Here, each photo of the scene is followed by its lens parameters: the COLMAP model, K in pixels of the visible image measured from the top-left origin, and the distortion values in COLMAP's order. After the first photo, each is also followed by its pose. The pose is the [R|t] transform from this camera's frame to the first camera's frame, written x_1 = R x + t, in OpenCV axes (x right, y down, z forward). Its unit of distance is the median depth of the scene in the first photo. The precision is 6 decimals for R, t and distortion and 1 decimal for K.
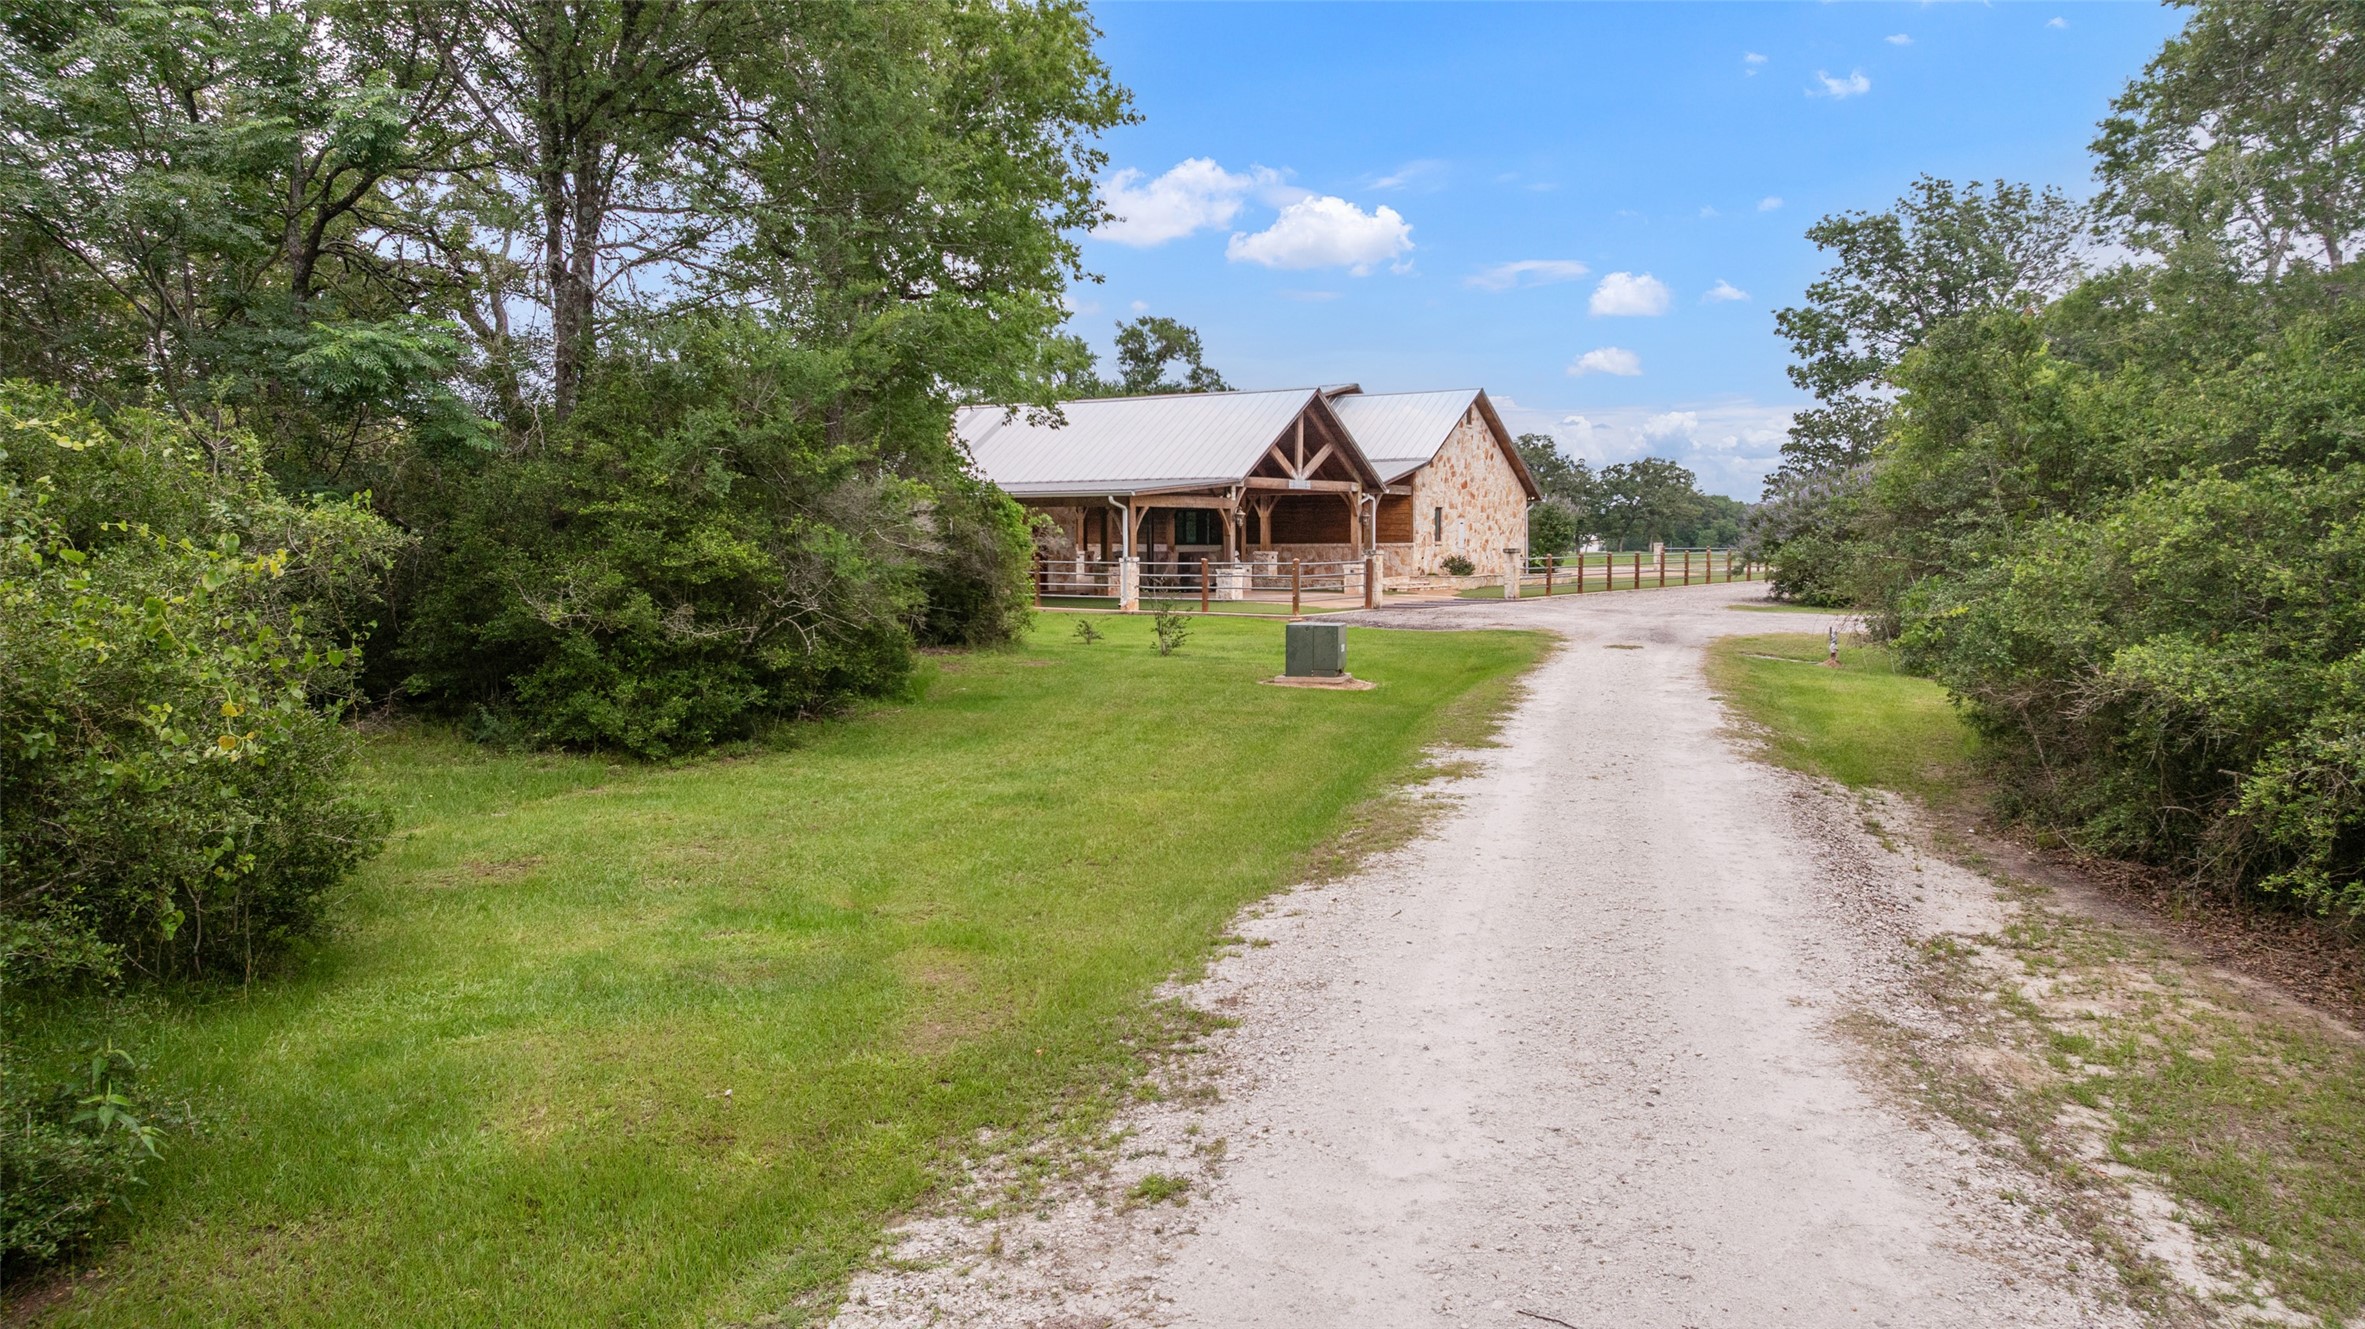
lens RADIAL K [[1657.1, 0, 1179.9], [0, 1657.1, 661.8], [0, 0, 1]] dist [-0.025072, 0.032484]
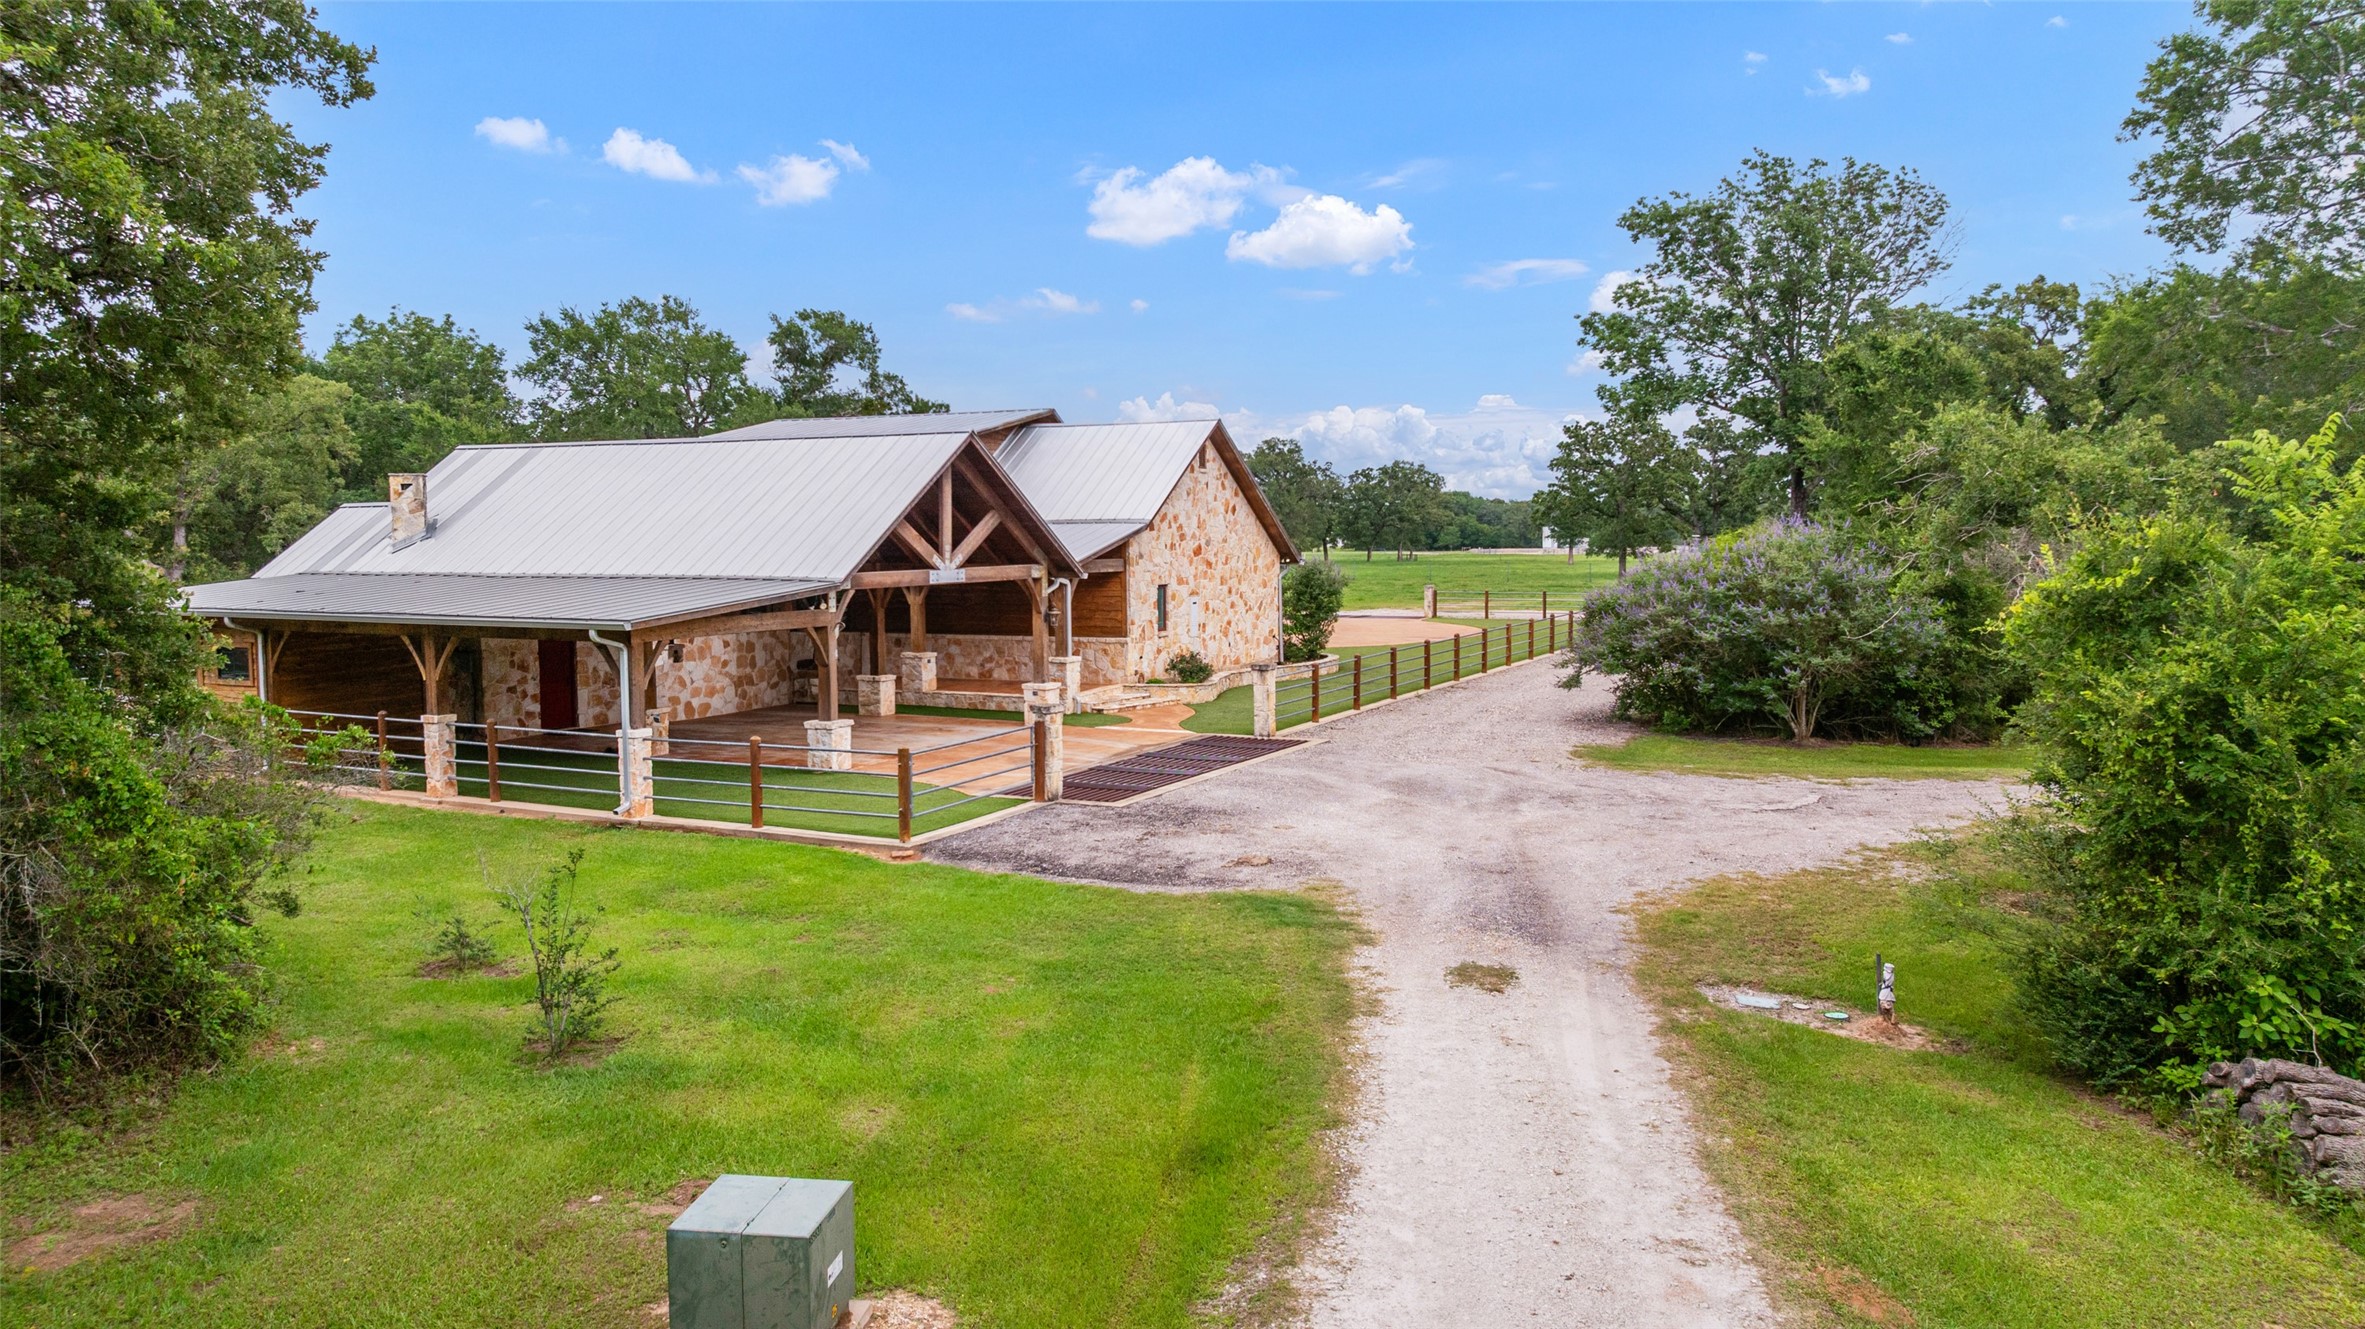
lens RADIAL K [[1657.1, 0, 1176.9], [0, 1657.1, 669.4], [0, 0, 1]] dist [-0.025072, 0.032484]
pose [[0.988798, -0.016297, 0.148369, 0.047595], [0.014654, 0.999819, 0.012165, -0.056698], [-0.148541, -0.009854, 0.988857, 0.246902]]
